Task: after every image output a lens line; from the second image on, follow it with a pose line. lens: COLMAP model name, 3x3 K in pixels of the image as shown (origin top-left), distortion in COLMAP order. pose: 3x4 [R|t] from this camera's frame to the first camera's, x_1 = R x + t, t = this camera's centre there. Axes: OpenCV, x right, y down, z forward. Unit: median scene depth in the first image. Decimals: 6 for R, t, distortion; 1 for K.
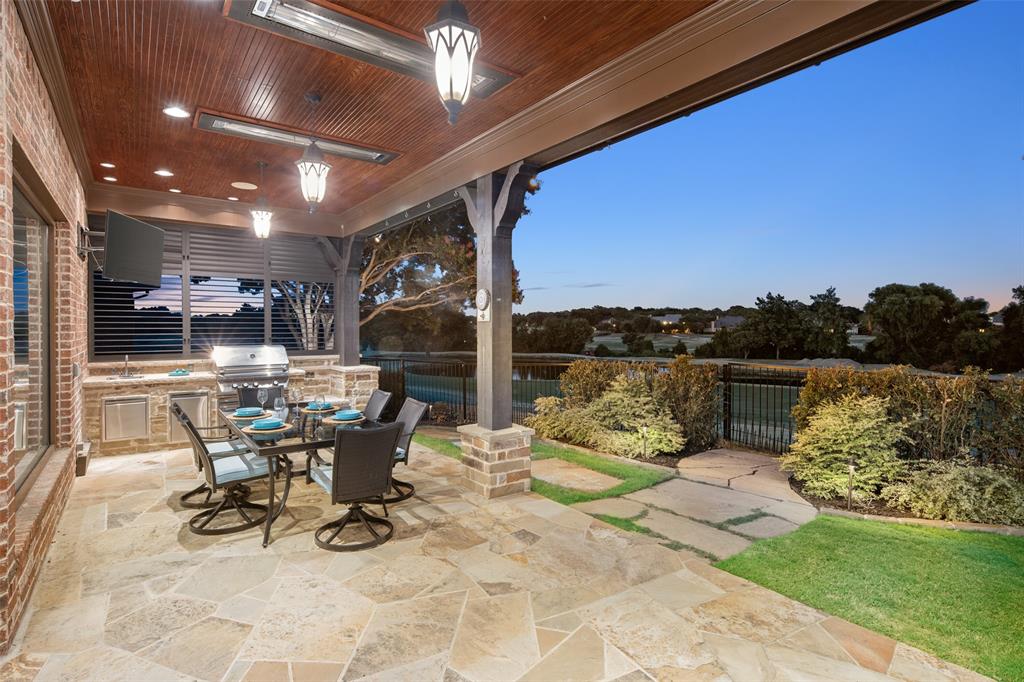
lens RADIAL K [[495.2, 0, 505.7], [0, 495.2, 330.6], [0, 0, 1]] dist [-0.001107, -0.000019]
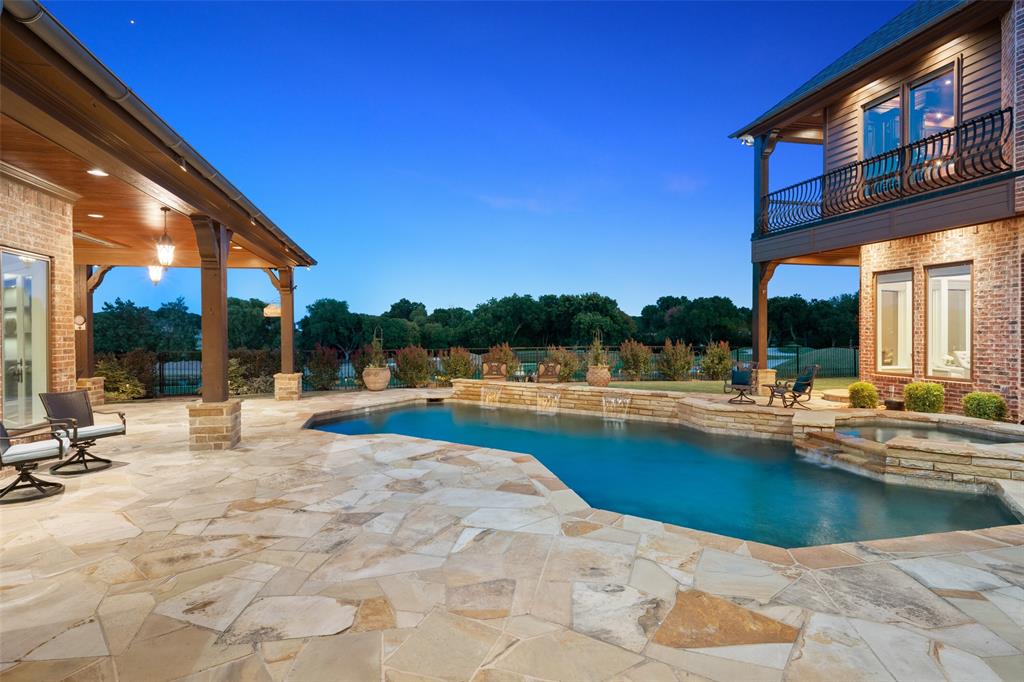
lens RADIAL K [[495.2, 0, 505.4], [0, 495.2, 336.6], [0, 0, 1]] dist [-0.001107, -0.000019]
pose [[0.388553, -0.010741, 0.921364, -0.078072], [0.010140, 0.999921, 0.007381, 0.000623], [-0.921370, 0.006475, 0.388632, -0.094272]]
